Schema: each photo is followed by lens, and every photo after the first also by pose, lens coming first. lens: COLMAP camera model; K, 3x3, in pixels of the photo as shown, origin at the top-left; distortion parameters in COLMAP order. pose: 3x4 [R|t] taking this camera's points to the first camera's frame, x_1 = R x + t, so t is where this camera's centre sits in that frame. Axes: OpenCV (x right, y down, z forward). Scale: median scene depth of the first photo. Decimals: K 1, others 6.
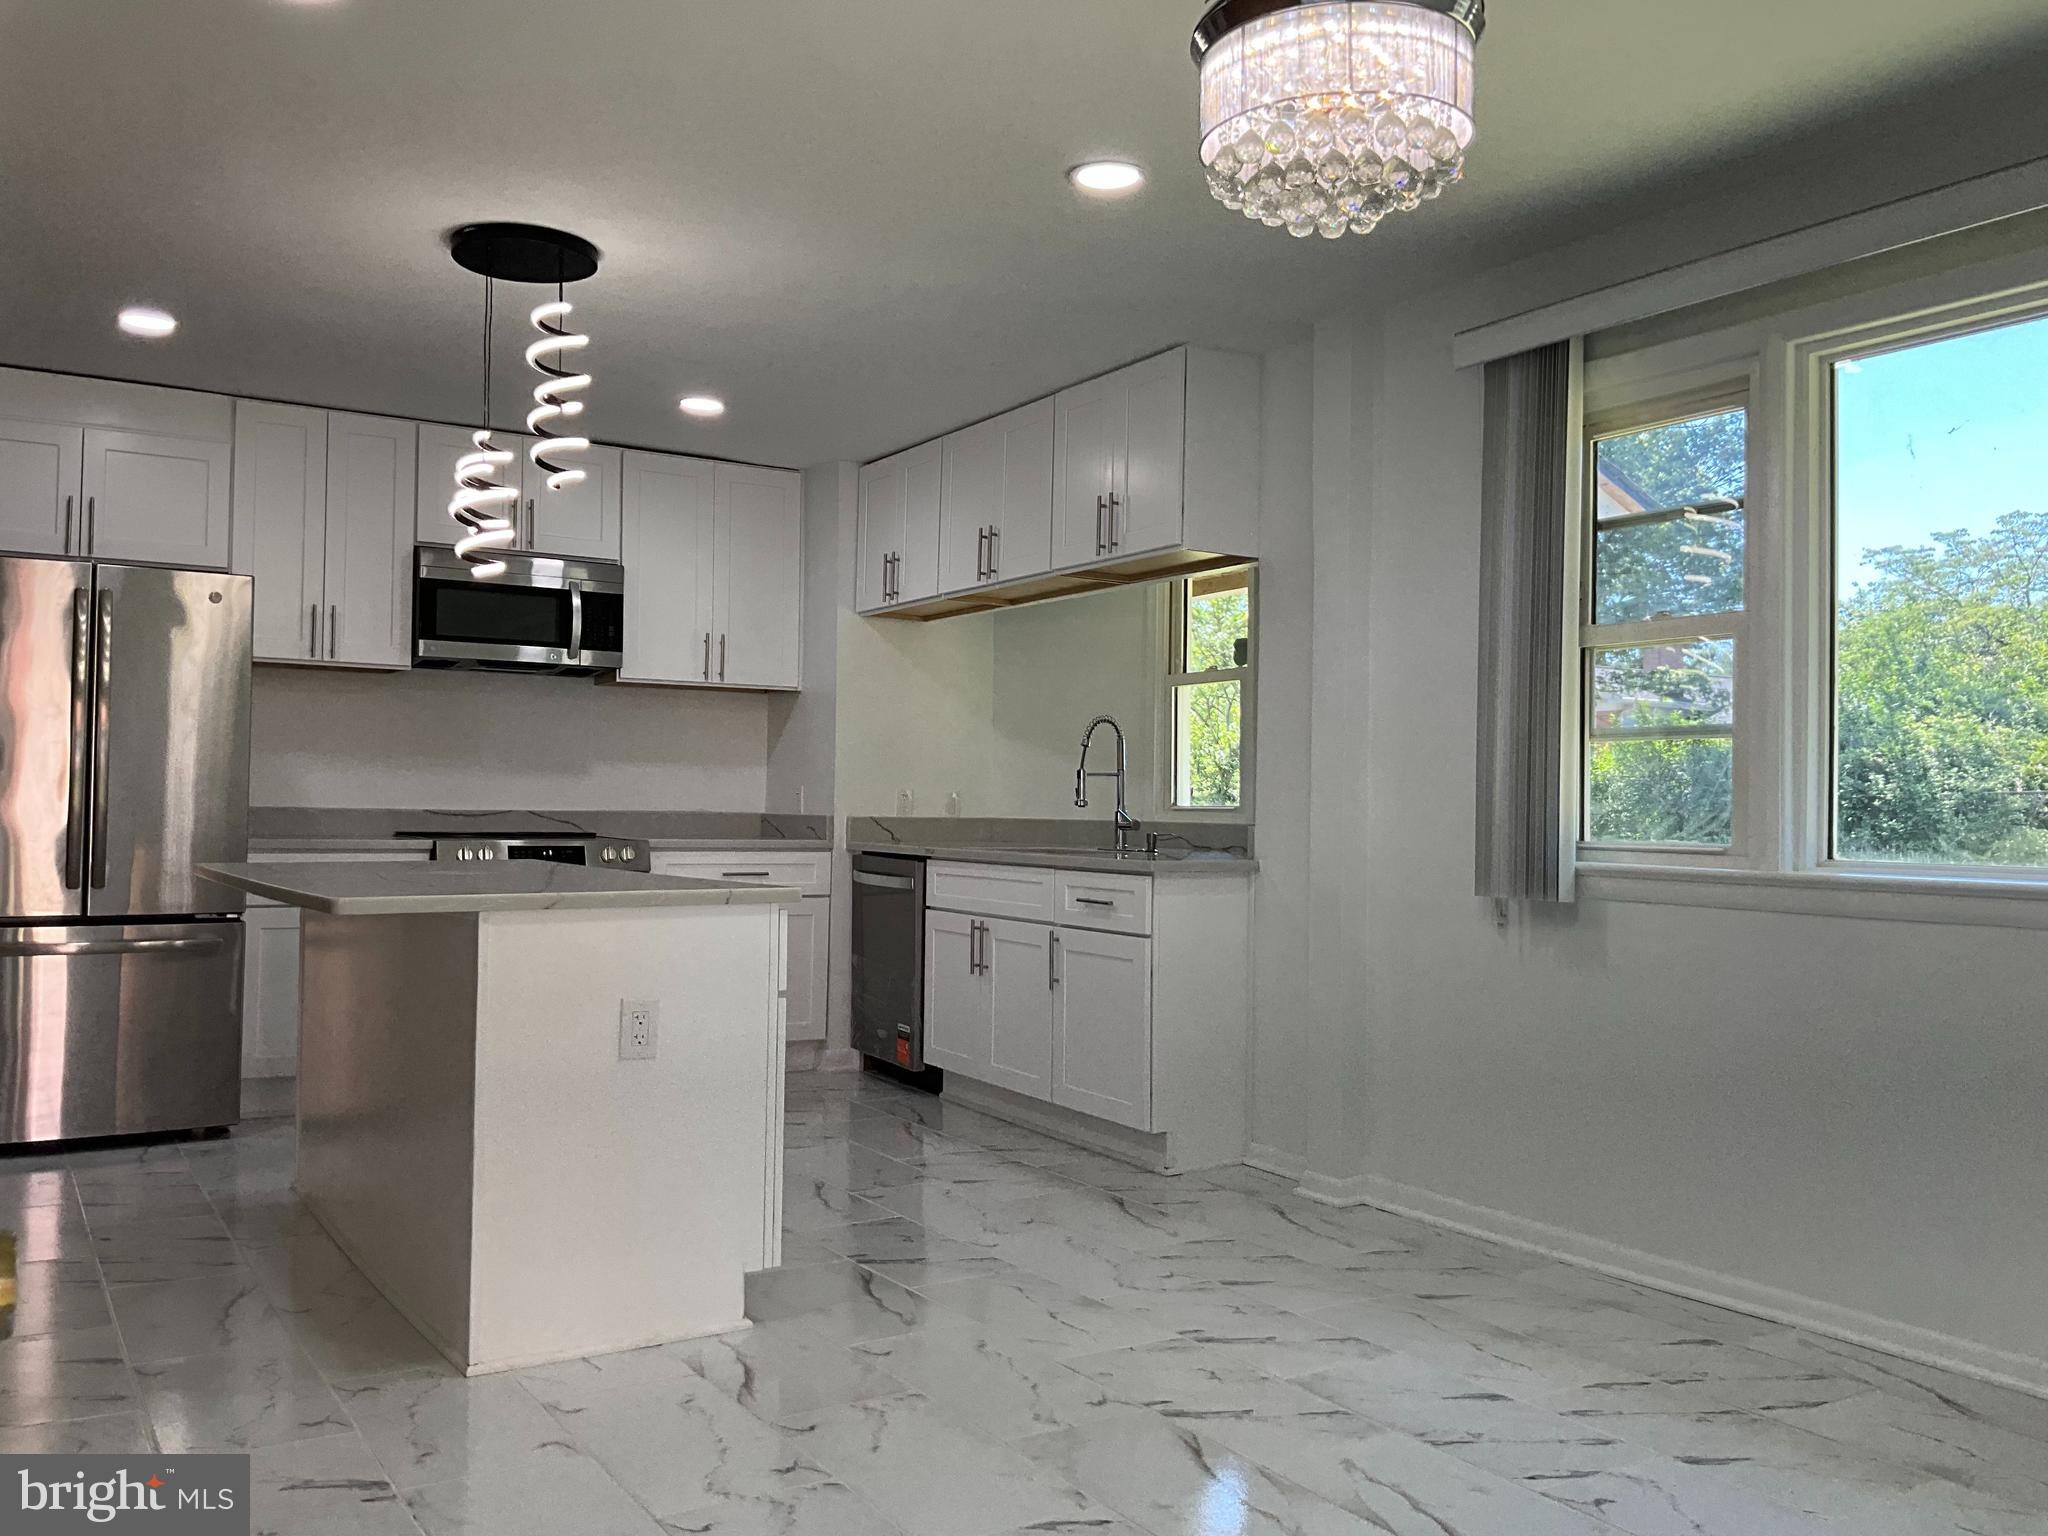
lens RADIAL K [[1676.1, 0, 1024.0], [0, 1676.1, 768.0], [0, 0, 1]] dist [0.112859, -0.210735]
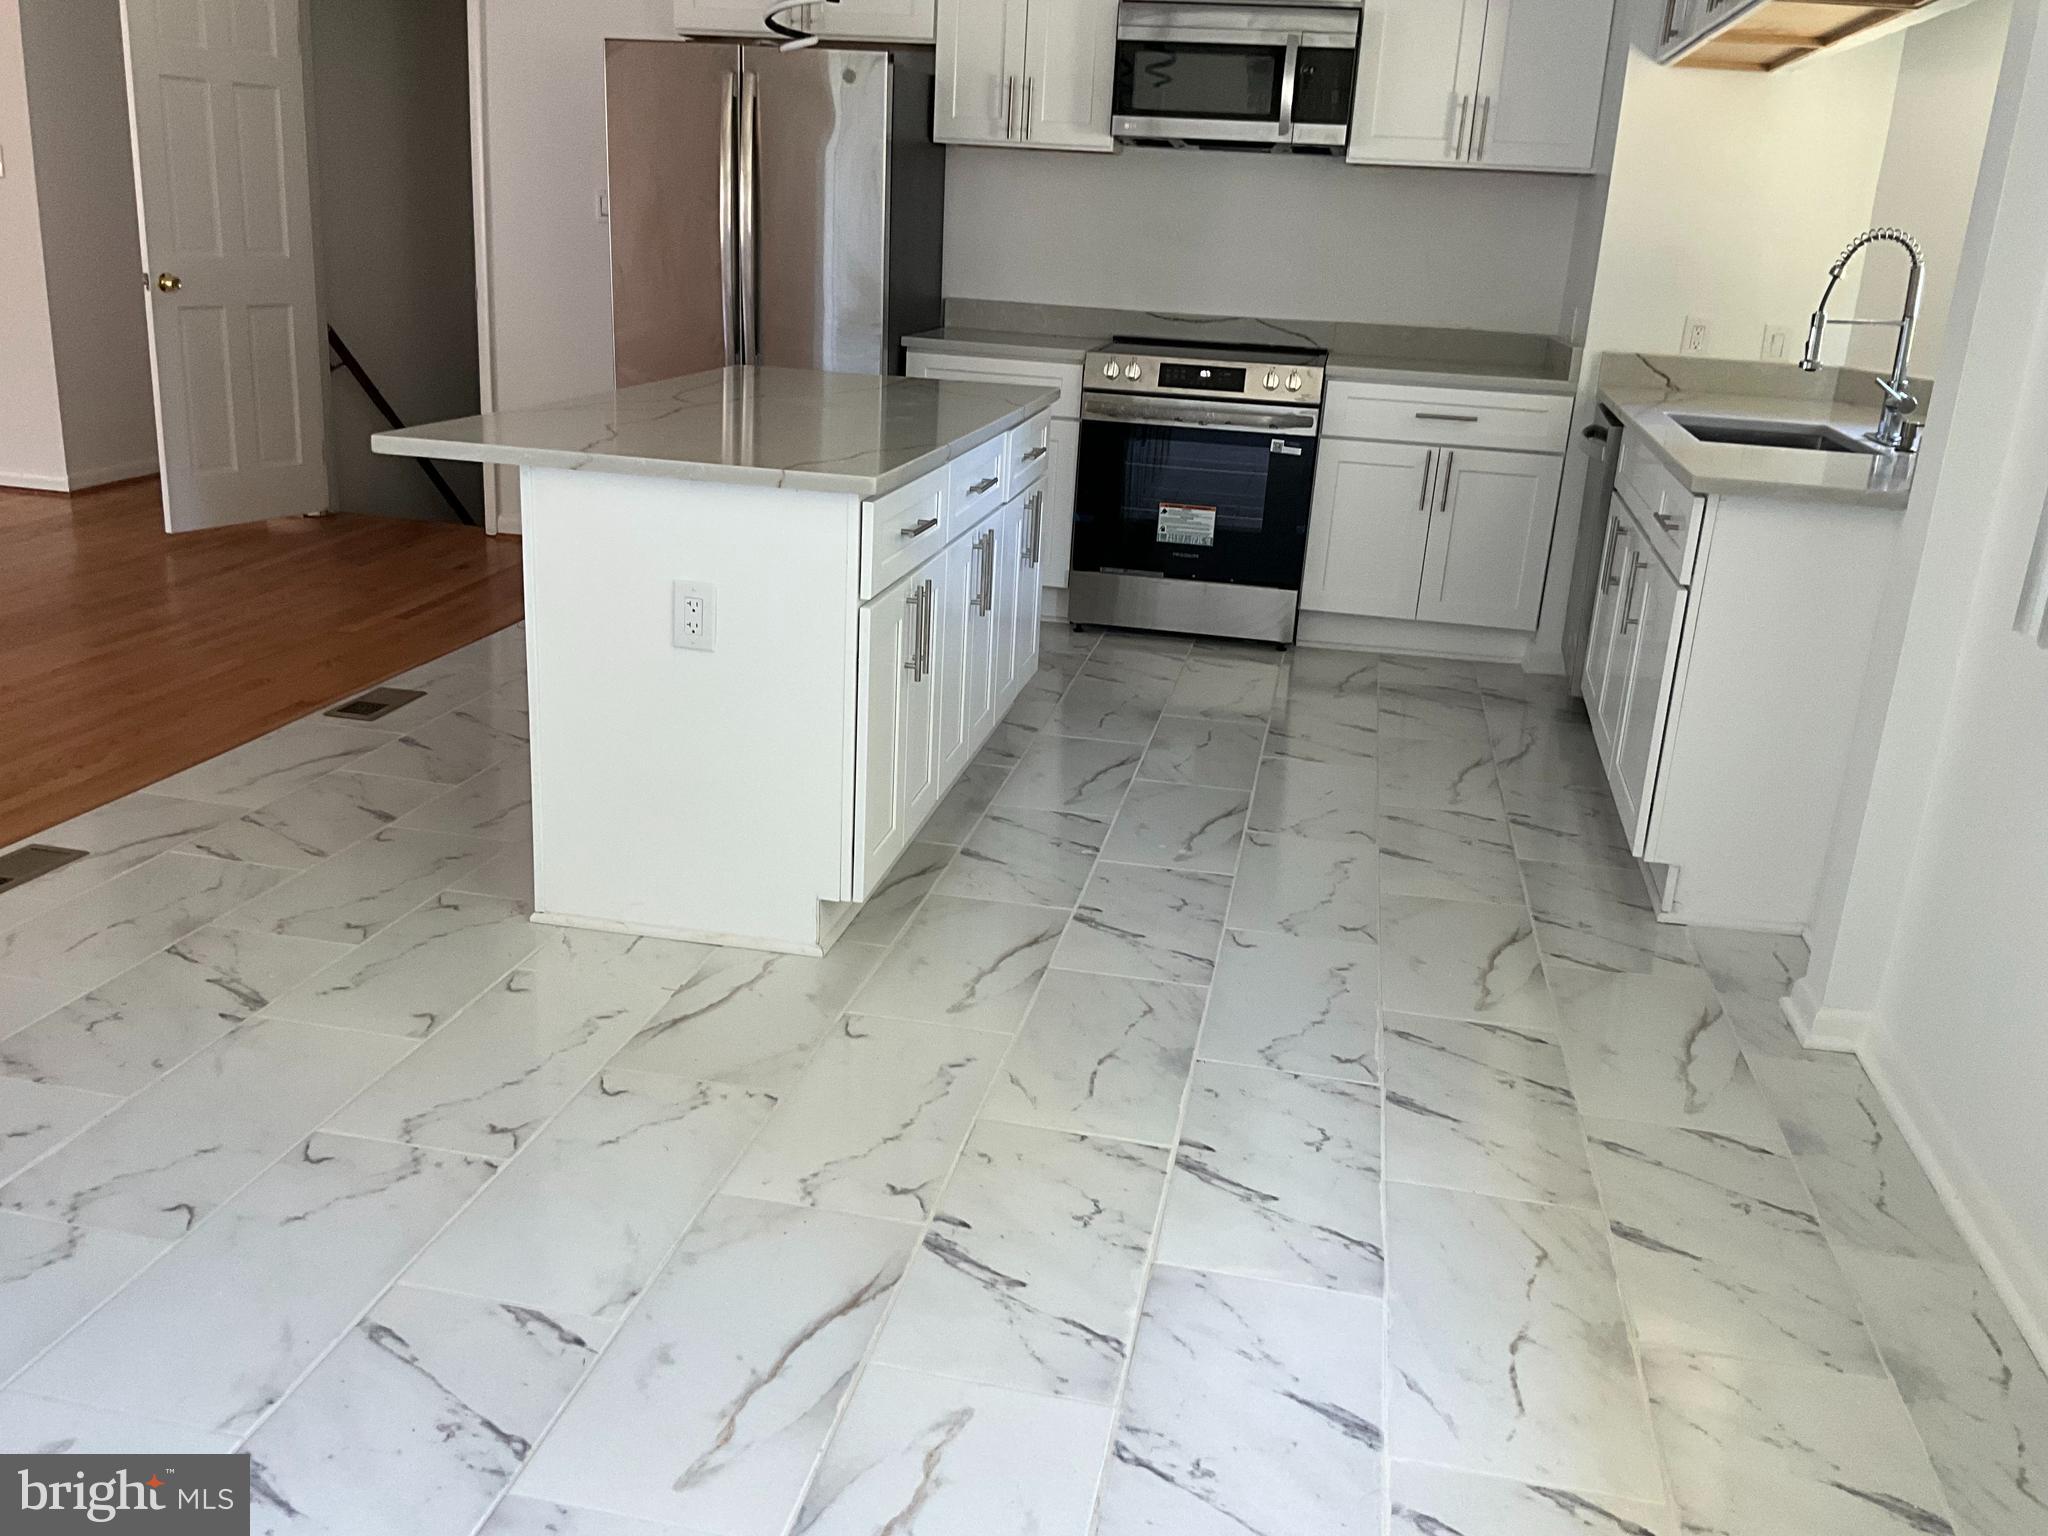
lens RADIAL K [[1676.1, 0, 1024.0], [0, 1676.1, 768.0], [0, 0, 1]] dist [0.112859, -0.210735]
pose [[0.722350, 0.237705, -0.649390, 0.463357], [-0.025357, 0.947538, 0.318634, -0.056502], [0.691063, -0.213699, 0.690482, 0.449664]]
